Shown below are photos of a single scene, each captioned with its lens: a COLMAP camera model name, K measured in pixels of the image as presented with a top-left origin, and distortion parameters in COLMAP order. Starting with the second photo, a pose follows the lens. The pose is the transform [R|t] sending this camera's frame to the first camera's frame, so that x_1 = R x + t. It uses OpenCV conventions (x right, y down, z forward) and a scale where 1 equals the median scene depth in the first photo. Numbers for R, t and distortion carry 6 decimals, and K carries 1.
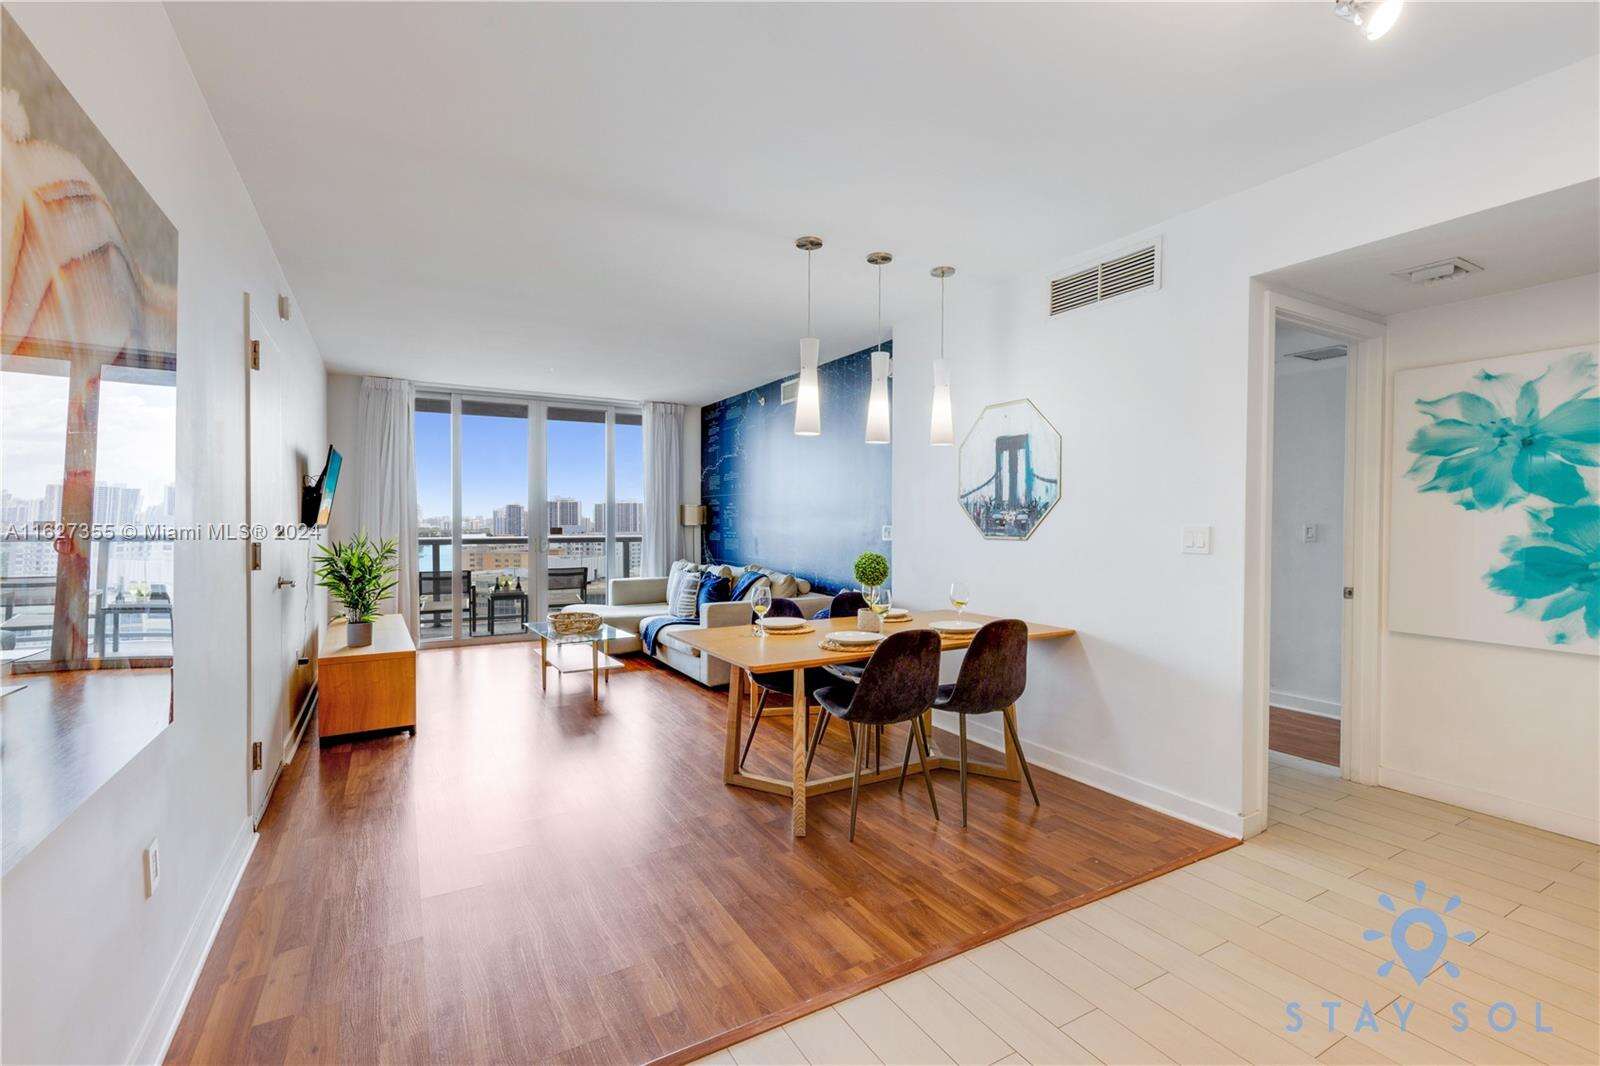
lens RADIAL K [[728.6, 0, 819.5], [0, 728.6, 532.9], [0, 0, 1]] dist [0.003726, -0.000331]
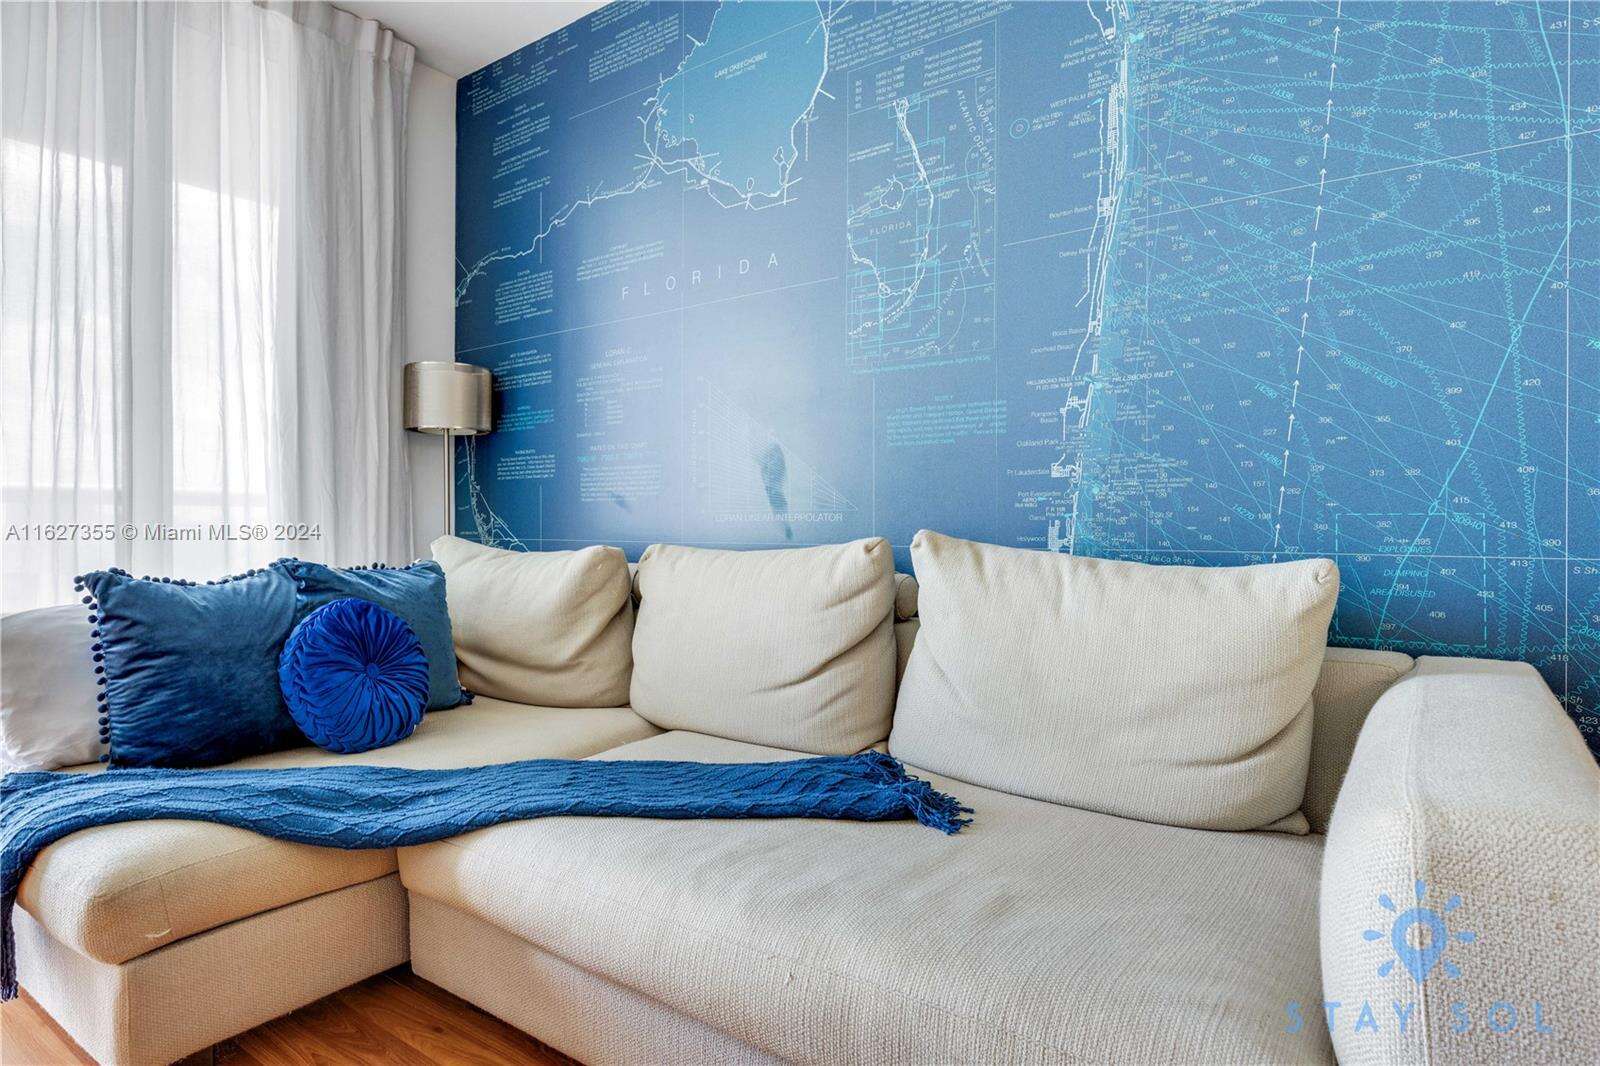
lens RADIAL K [[841.5, 0, 771.3], [0, 841.5, 531.6], [0, 0, 1]] dist [-0.001245, 0.000431]
pose [[0.911603, -0.000294, 0.411072, -0.413012], [0.004668, 0.999943, -0.009636, 0.077828], [-0.411046, 0.010704, 0.911552, 1.307207]]
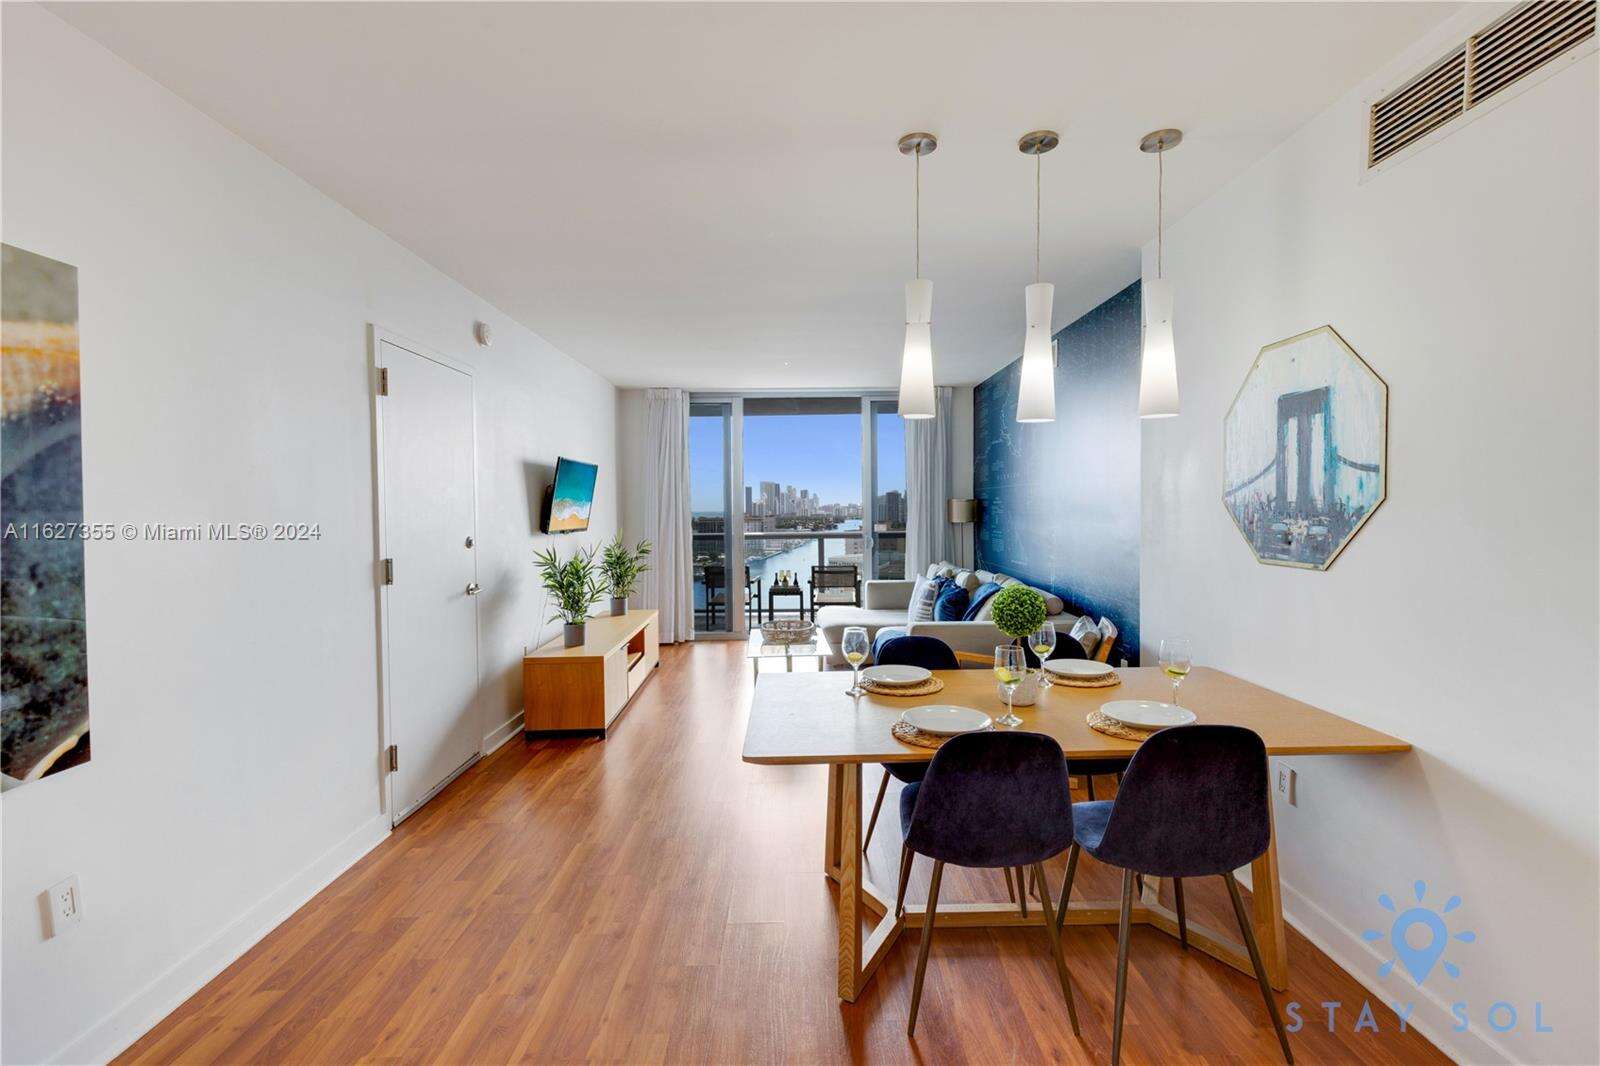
lens RADIAL K [[728.6, 0, 801.6], [0, 728.6, 532.4], [0, 0, 1]] dist [0.003726, -0.000331]
pose [[0.867063, 0.006102, -0.498161, 0.210706], [0.003787, 0.999815, 0.018838, -0.032687], [0.498184, -0.018220, 0.866880, 0.287221]]
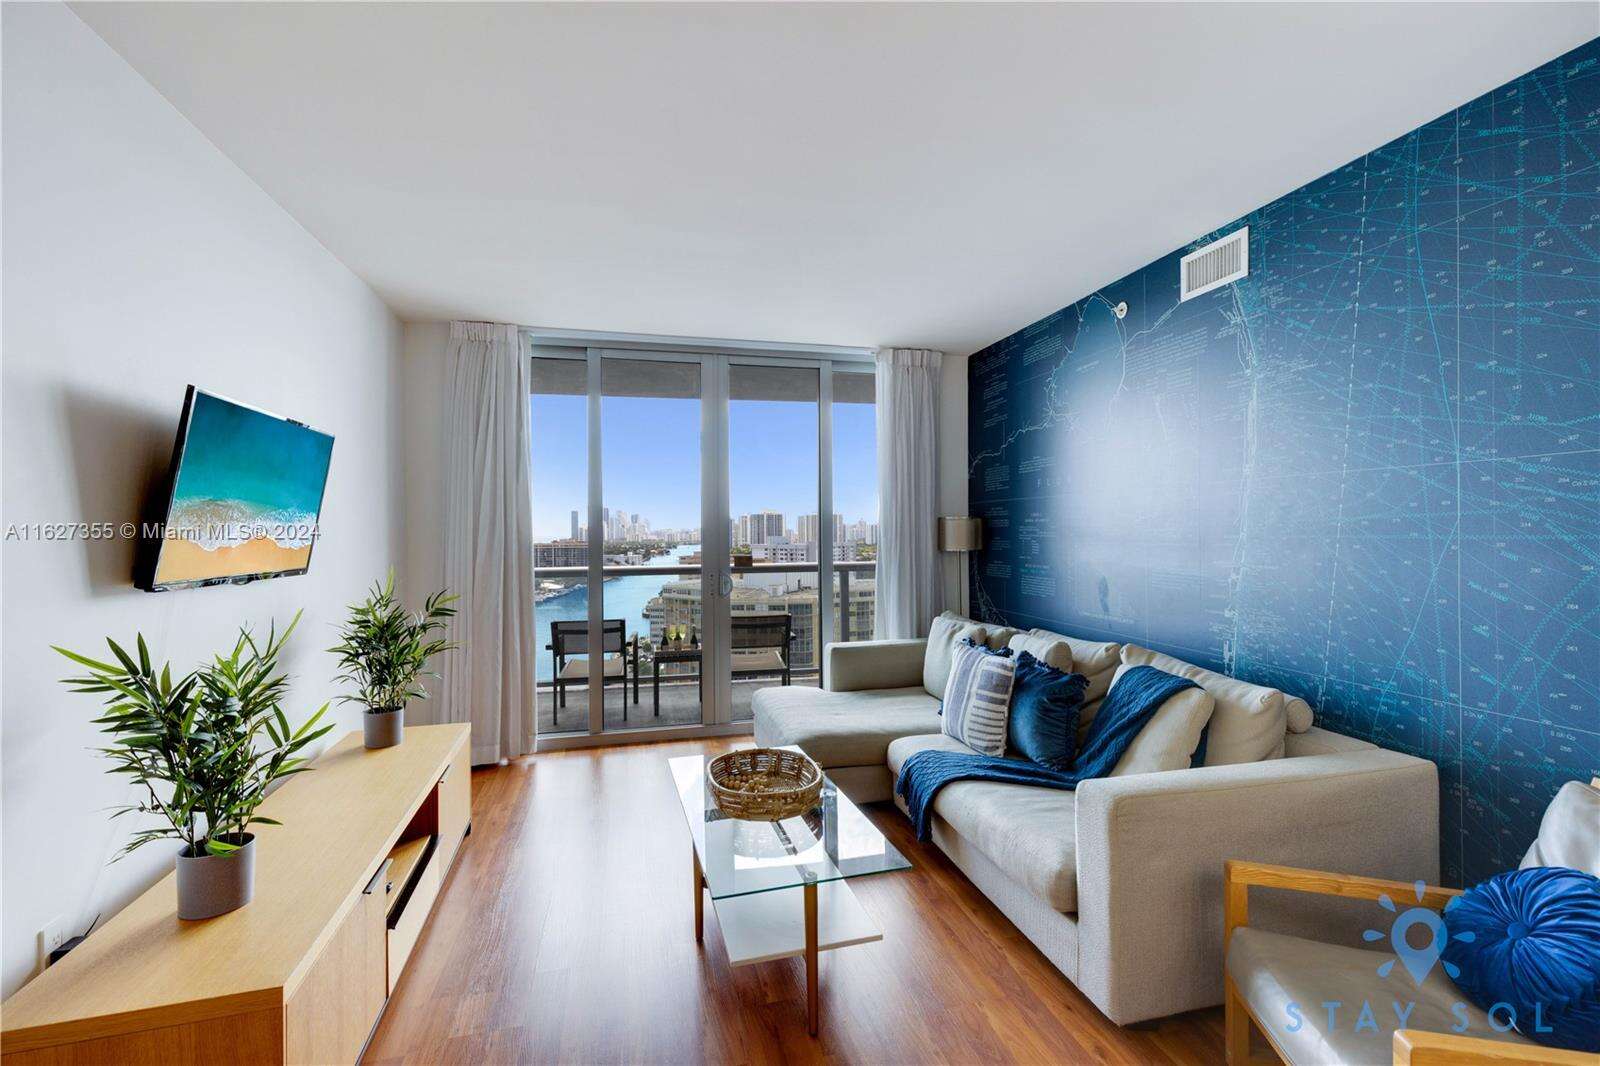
lens RADIAL K [[728.6, 0, 811.0], [0, 728.6, 534.3], [0, 0, 1]] dist [0.003726, -0.000331]
pose [[0.960790, -0.007949, -0.277163, -0.264330], [0.004665, 0.999911, -0.012505, -0.036663], [0.277238, 0.010722, 0.960741, 0.833322]]
